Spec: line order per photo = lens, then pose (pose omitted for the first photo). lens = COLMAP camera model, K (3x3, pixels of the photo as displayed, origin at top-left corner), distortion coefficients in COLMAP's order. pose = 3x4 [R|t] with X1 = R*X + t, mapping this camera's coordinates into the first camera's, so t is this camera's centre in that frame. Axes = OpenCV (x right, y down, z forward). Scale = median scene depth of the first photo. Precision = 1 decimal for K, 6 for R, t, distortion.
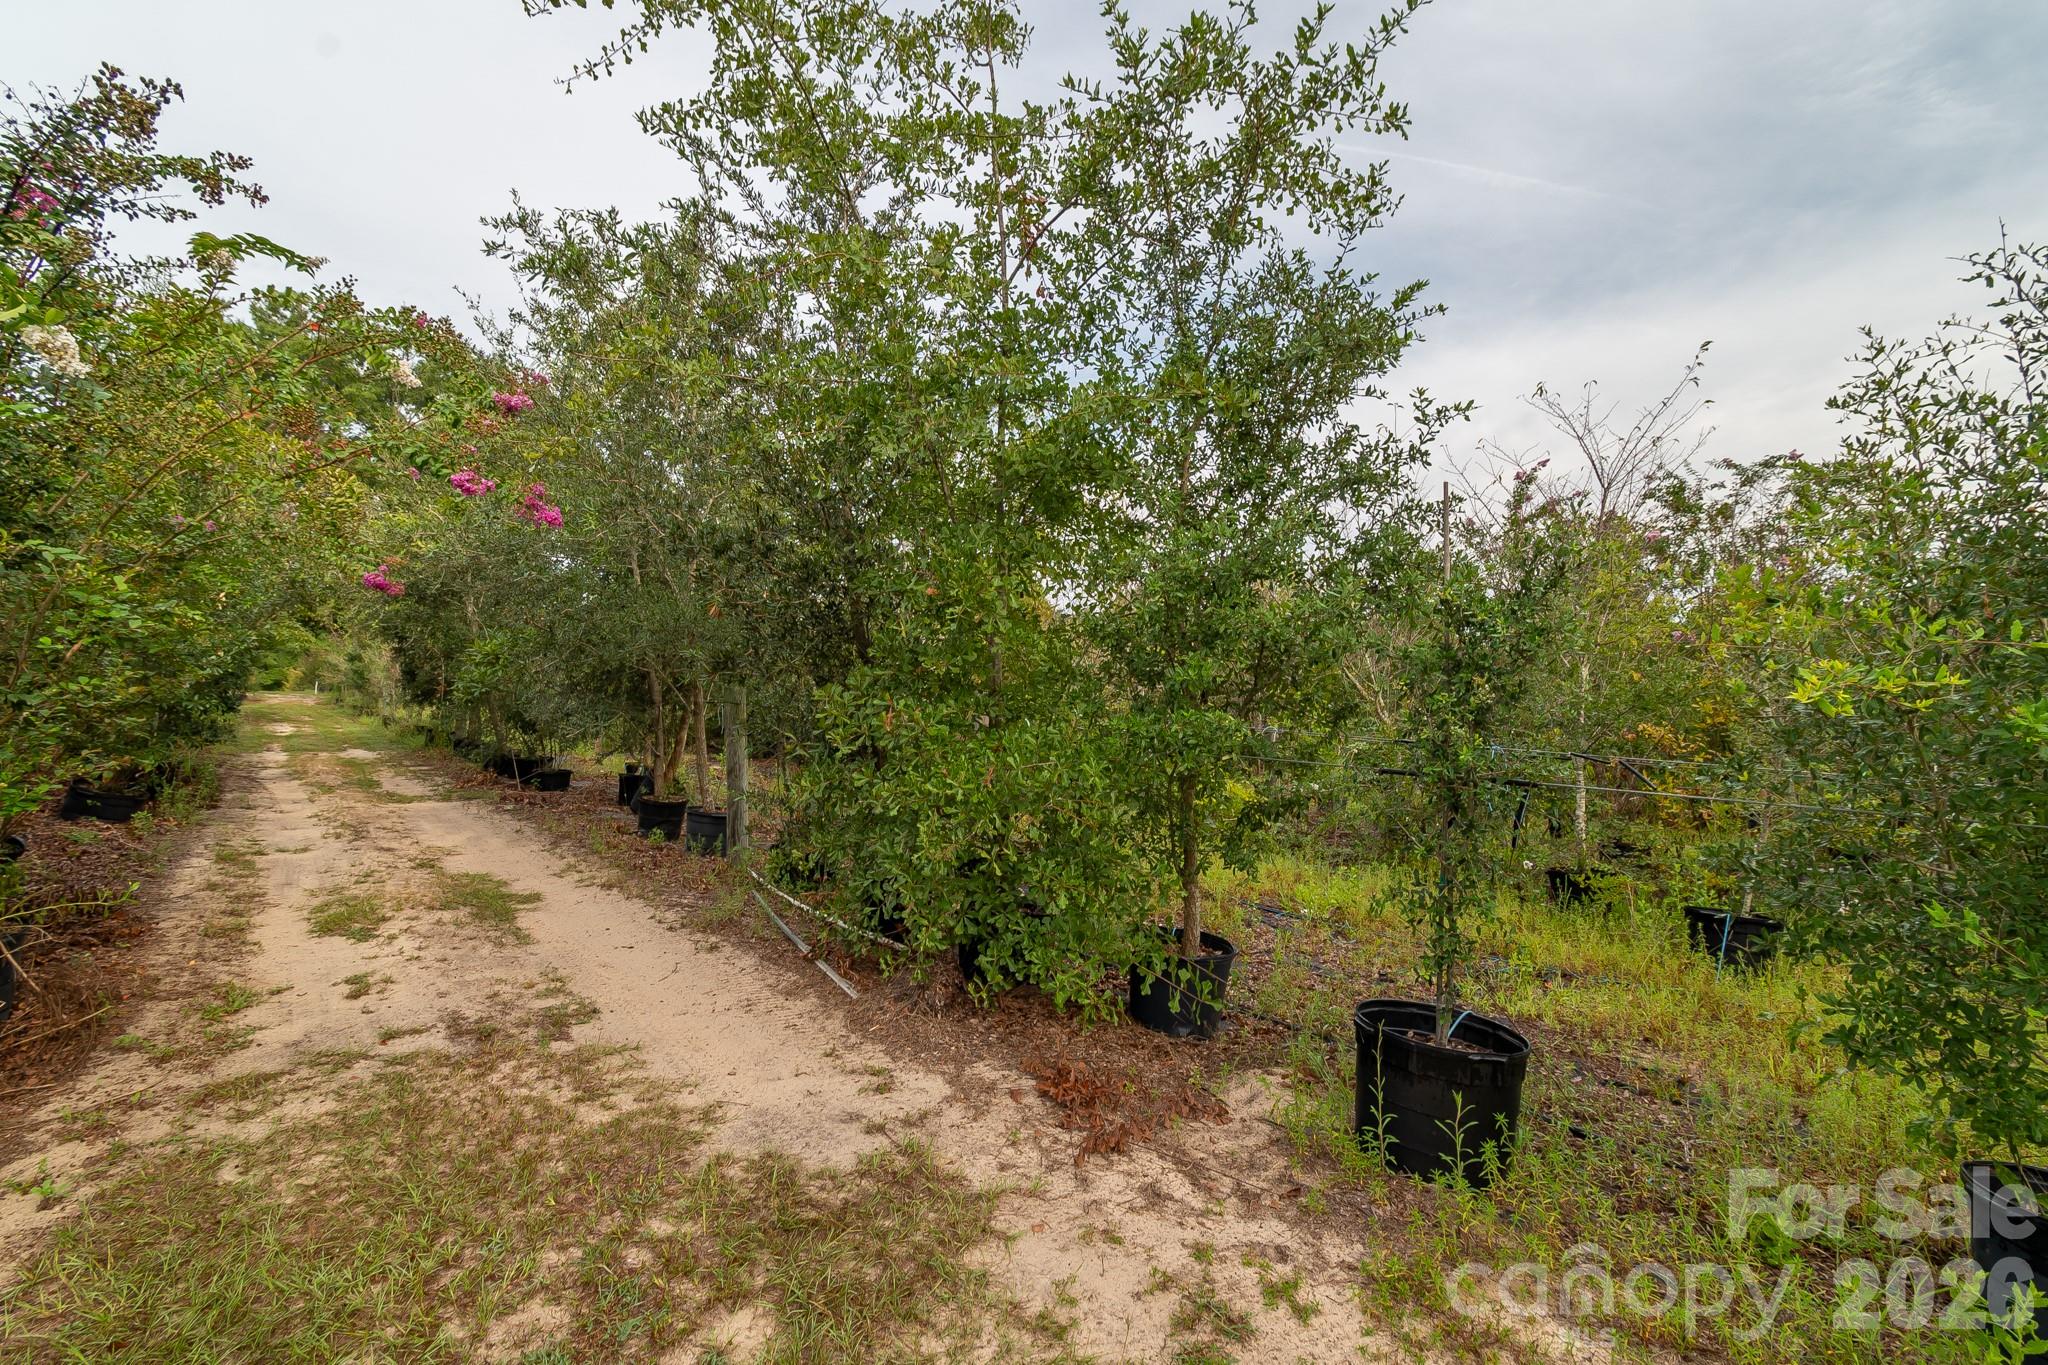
lens RADIAL K [[919.7, 0, 1024.5], [0, 919.7, 689.5], [0, 0, 1]] dist [0.005142, -0.002699]
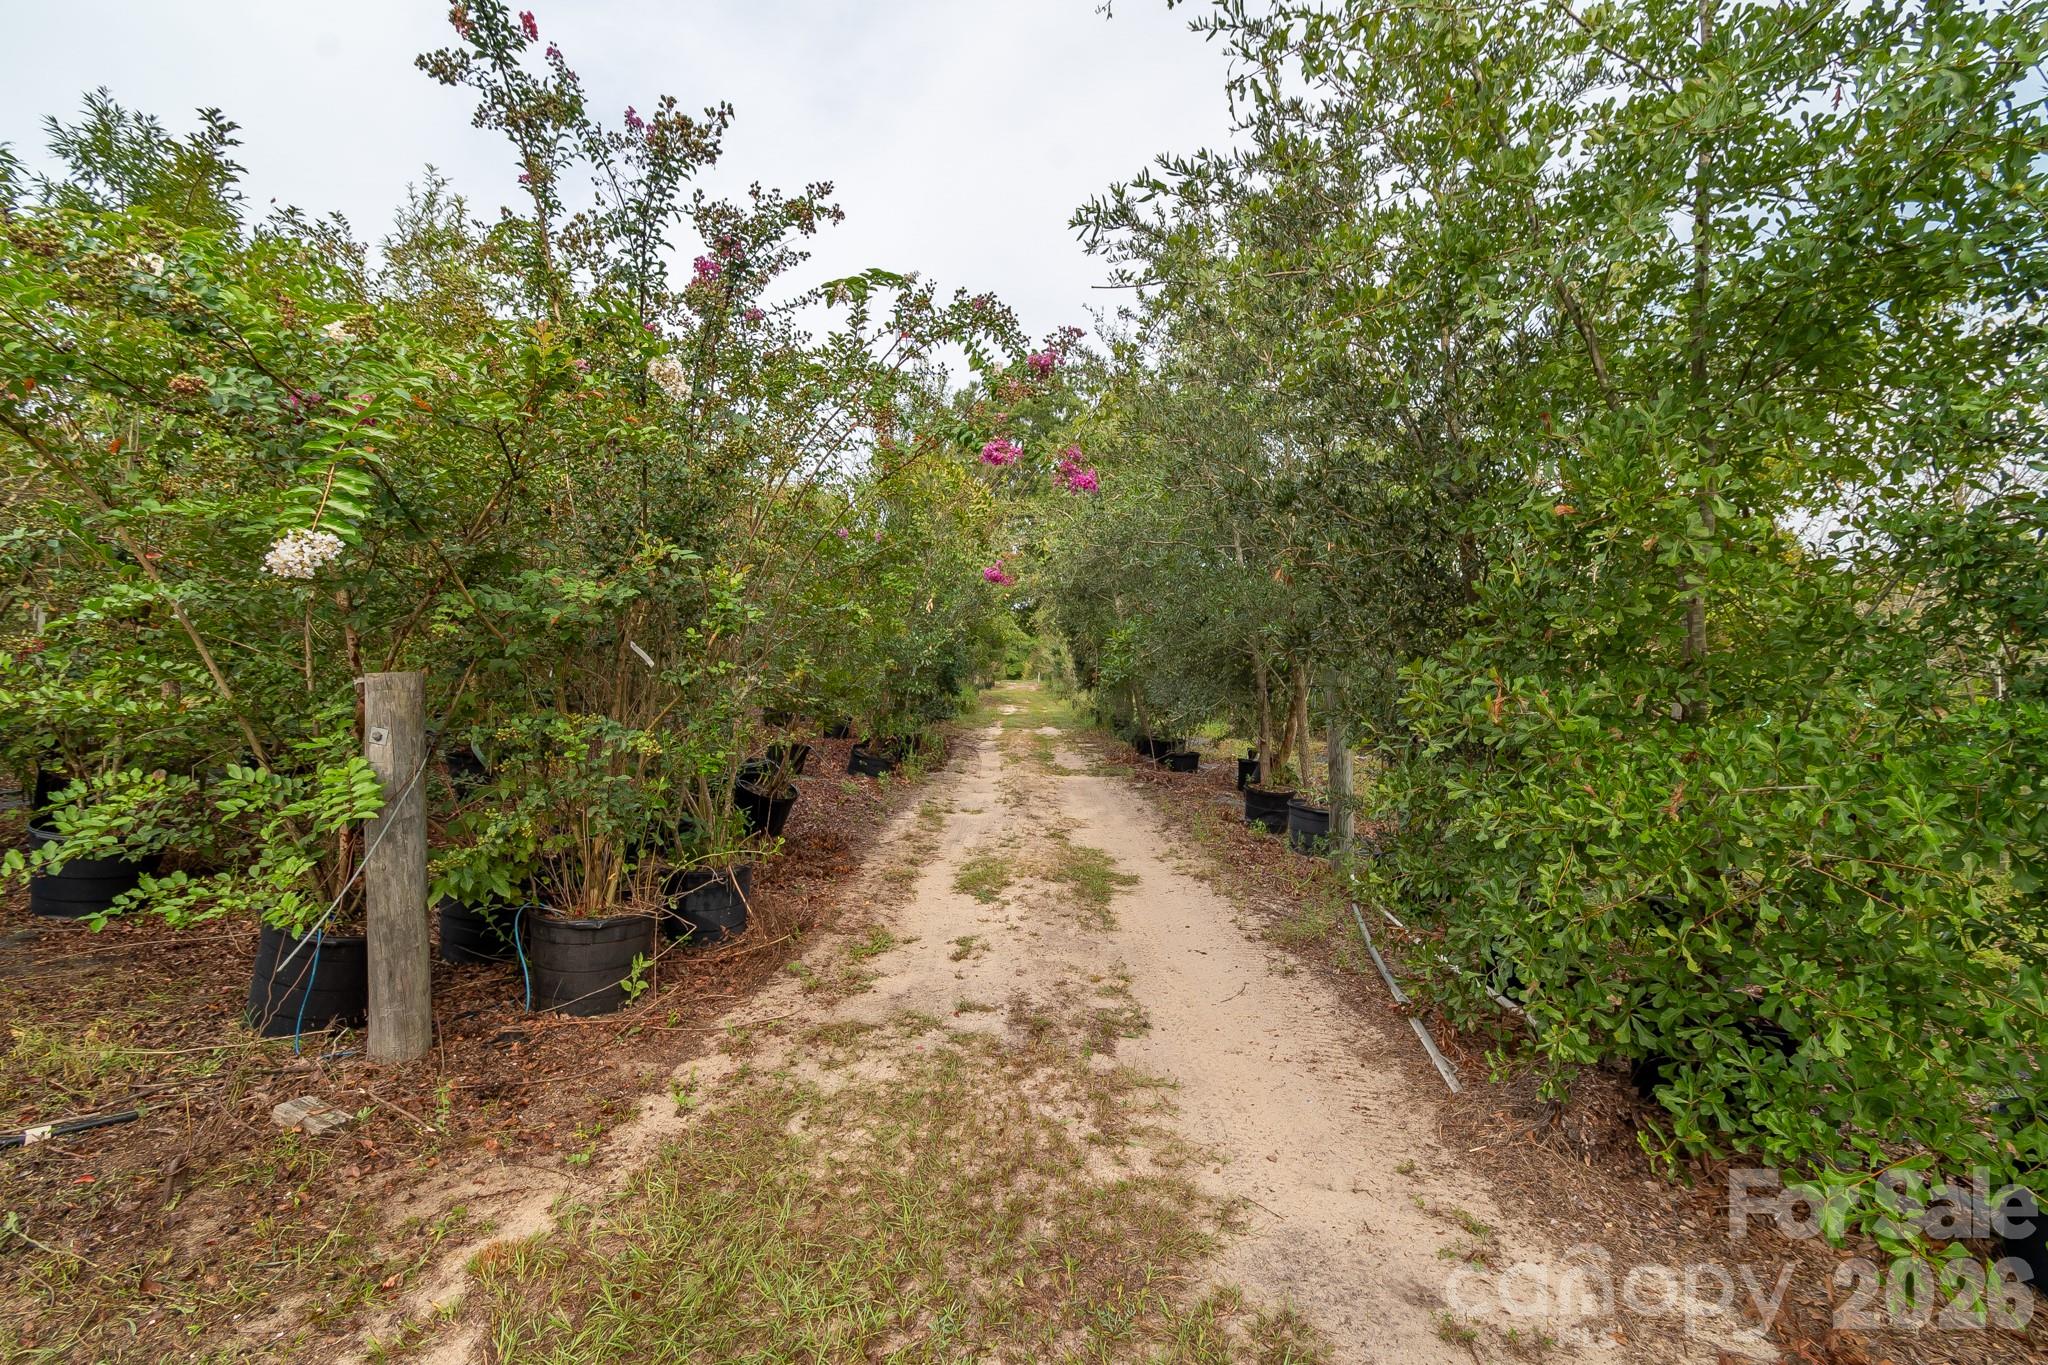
lens RADIAL K [[919.7, 0, 1021.0], [0, 919.7, 680.3], [0, 0, 1]] dist [0.005142, -0.002699]
pose [[0.778497, -0.006215, -0.627618, 0.007227], [0.009210, 0.999956, 0.001522, 0.008007], [0.627581, -0.006965, 0.778520, 0.222453]]
